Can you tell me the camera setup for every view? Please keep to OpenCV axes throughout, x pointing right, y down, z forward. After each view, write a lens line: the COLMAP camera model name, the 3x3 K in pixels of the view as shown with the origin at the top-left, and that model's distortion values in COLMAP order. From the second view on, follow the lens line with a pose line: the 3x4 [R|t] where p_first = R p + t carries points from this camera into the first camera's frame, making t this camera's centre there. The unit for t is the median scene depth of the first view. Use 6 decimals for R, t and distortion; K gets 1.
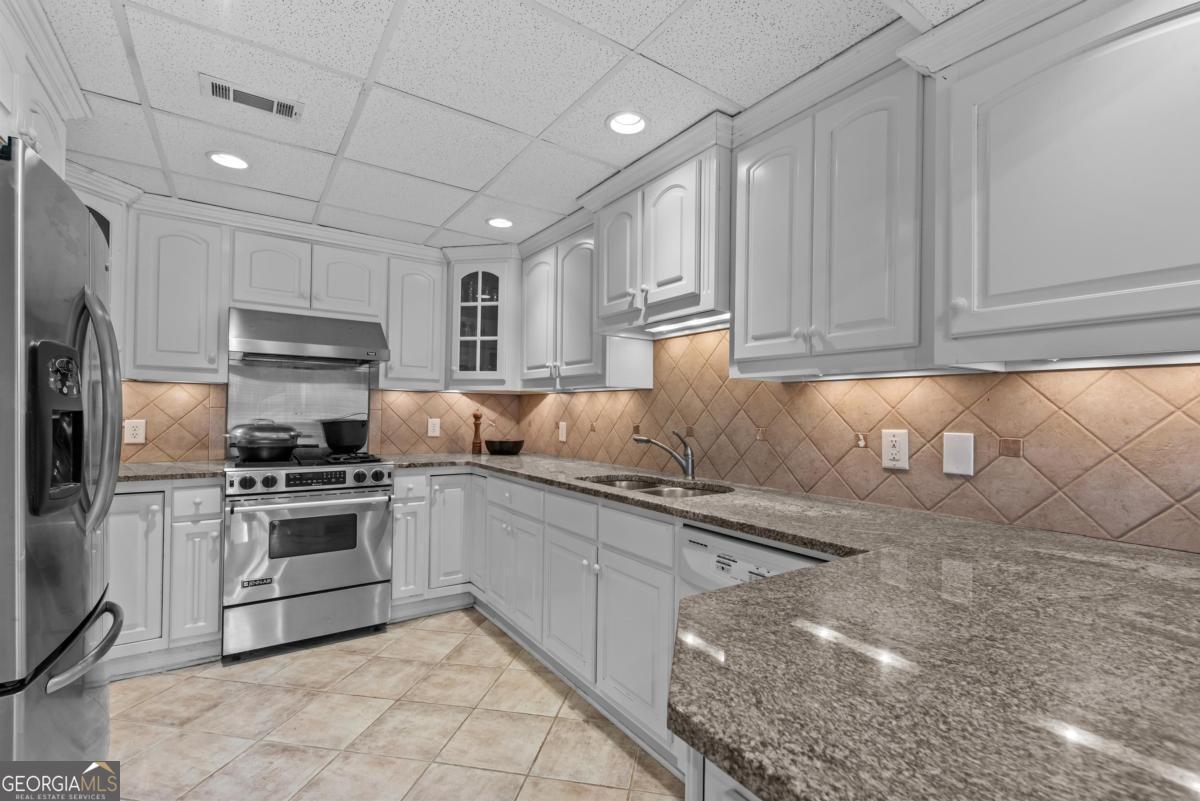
lens RADIAL K [[537.3, 0, 598.5], [0, 537.3, 406.8], [0, 0, 1]] dist [0.004217, -0.000949]
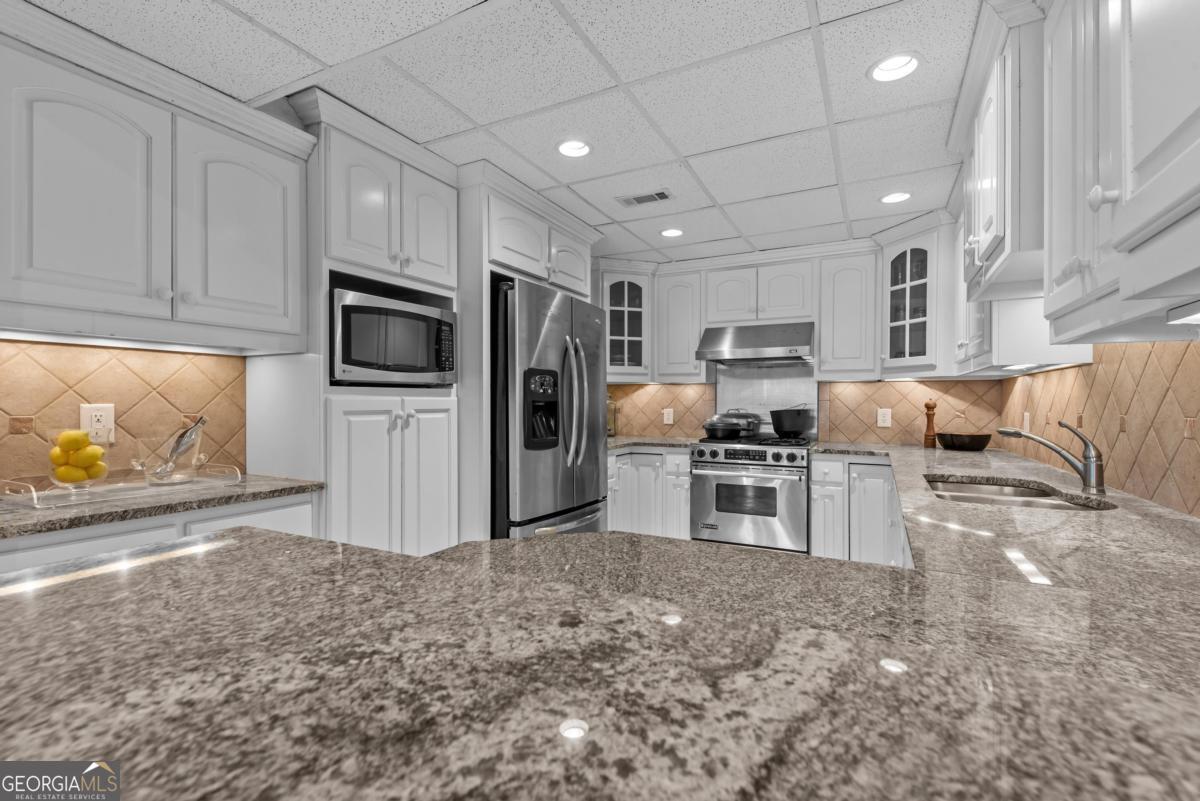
lens RADIAL K [[537.3, 0, 597.0], [0, 537.3, 400.8], [0, 0, 1]] dist [0.004217, -0.000949]
pose [[0.461033, -0.014763, -0.887260, 0.388144], [0.012385, 0.999871, -0.010201, 0.013212], [0.887296, -0.006286, 0.461157, 0.098960]]
